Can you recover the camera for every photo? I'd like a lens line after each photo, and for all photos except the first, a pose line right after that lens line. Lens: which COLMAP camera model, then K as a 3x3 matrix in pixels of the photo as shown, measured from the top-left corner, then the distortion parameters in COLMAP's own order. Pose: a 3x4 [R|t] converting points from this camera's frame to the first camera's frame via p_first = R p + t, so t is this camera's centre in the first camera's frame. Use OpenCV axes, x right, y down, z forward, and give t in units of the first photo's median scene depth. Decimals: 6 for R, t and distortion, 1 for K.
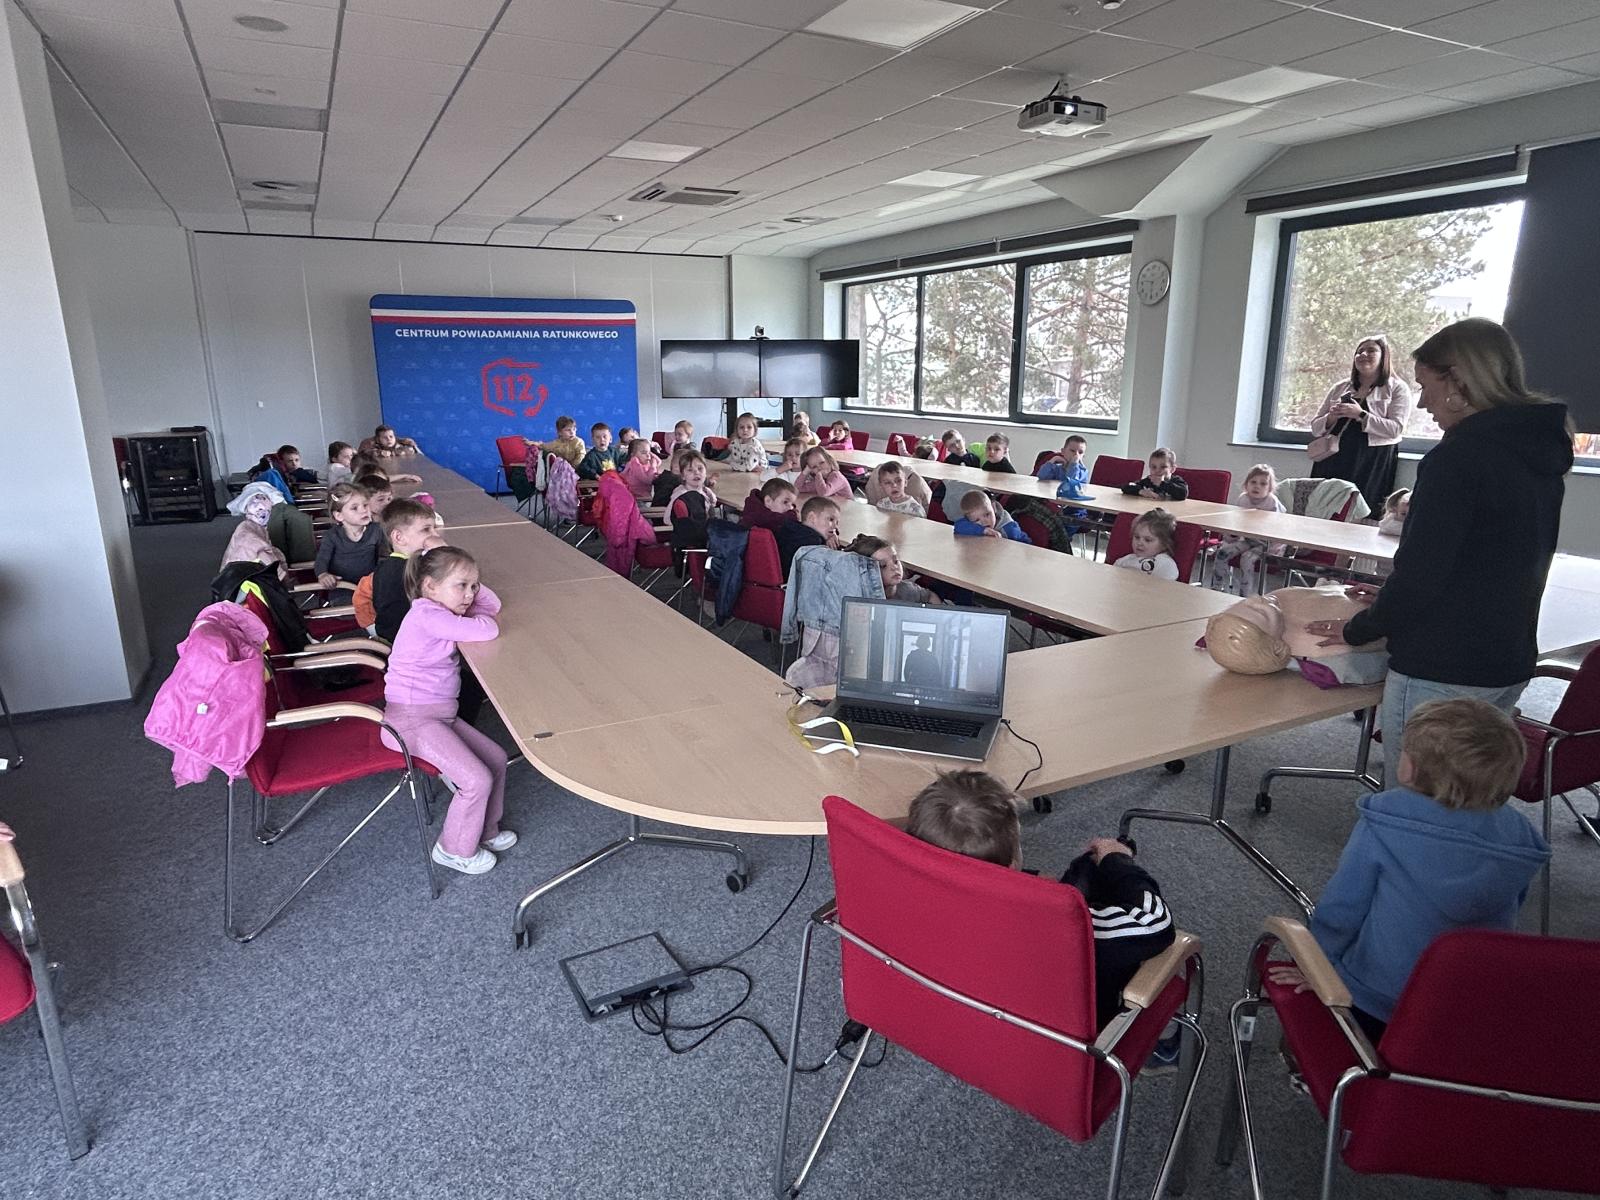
lens RADIAL K [[926.8, 0, 800.0], [0, 926.8, 600.0], [0, 0, 1]] dist [-0.023503, 0.000278]
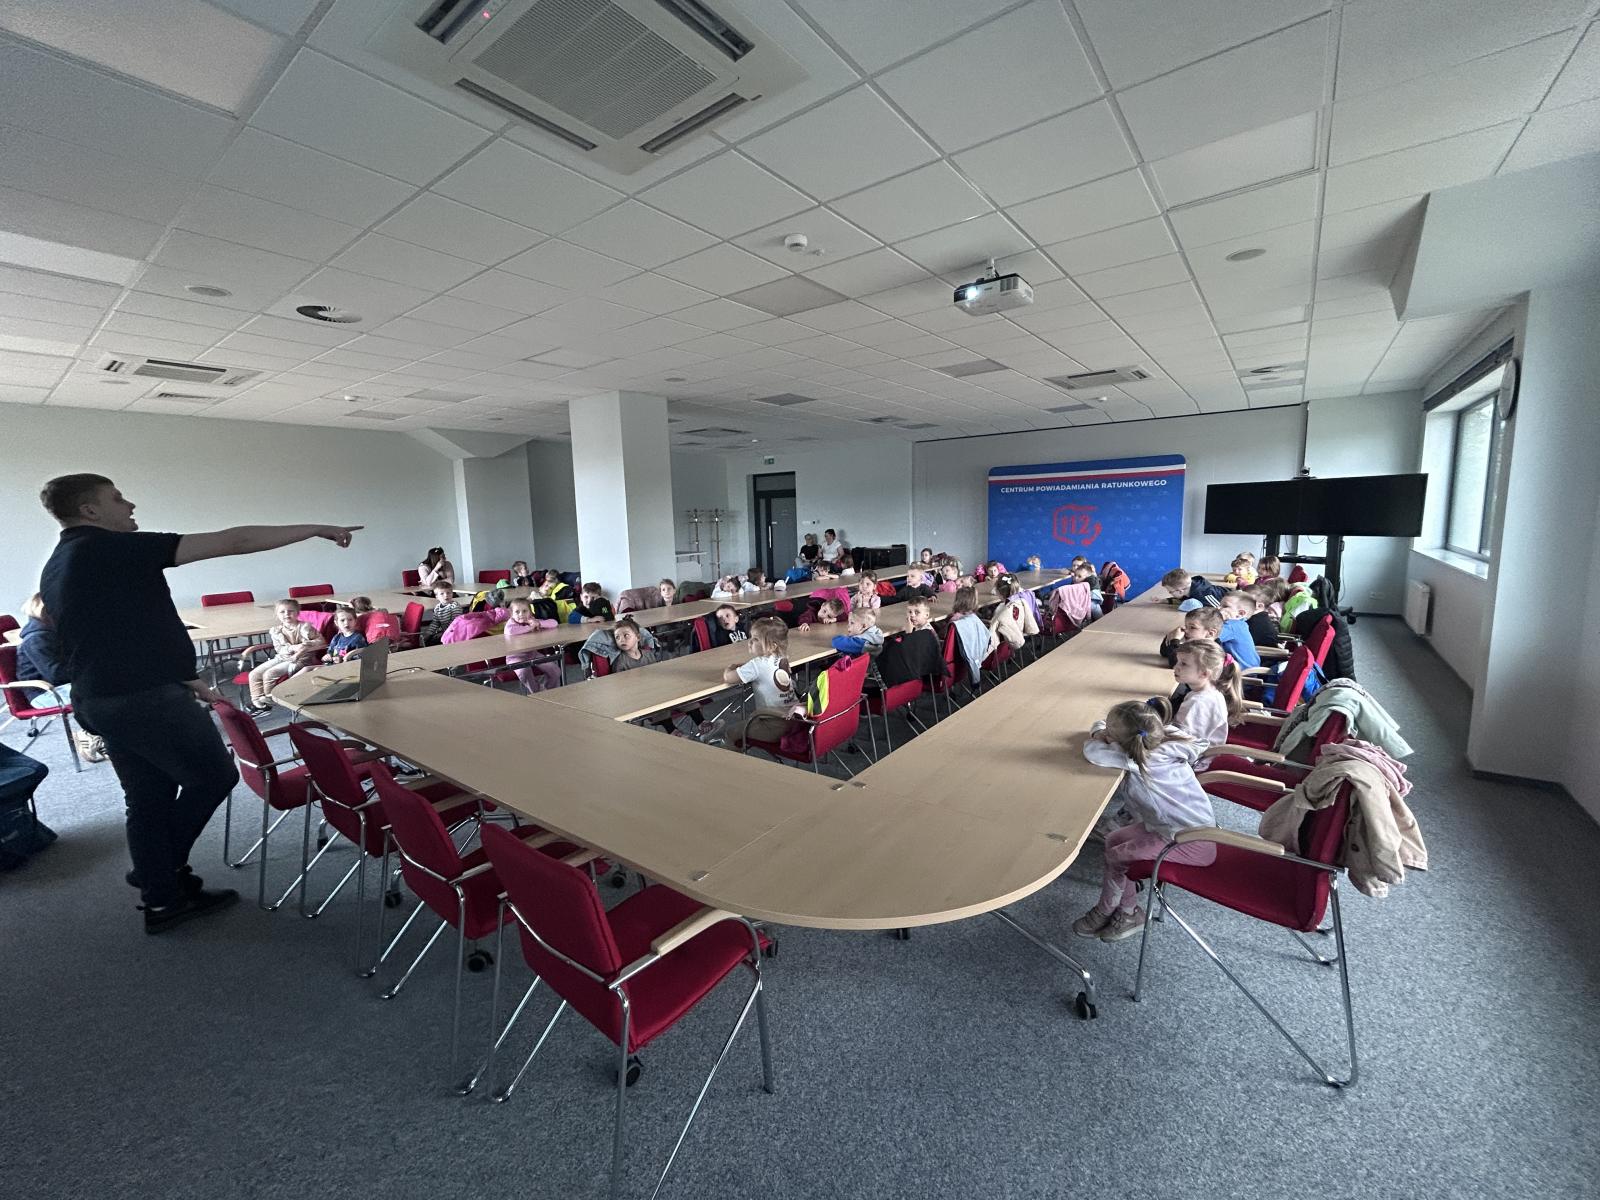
lens RADIAL K [[640.1, 0, 792.8], [0, 640.1, 599.1], [0, 0, 1]] dist [0.000035, 0.000261]
pose [[0.434818, 0.107542, -0.894074, 0.394796], [-0.195396, 0.980457, 0.022904, -0.061676], [0.879064, 0.164739, 0.447333, 0.222030]]
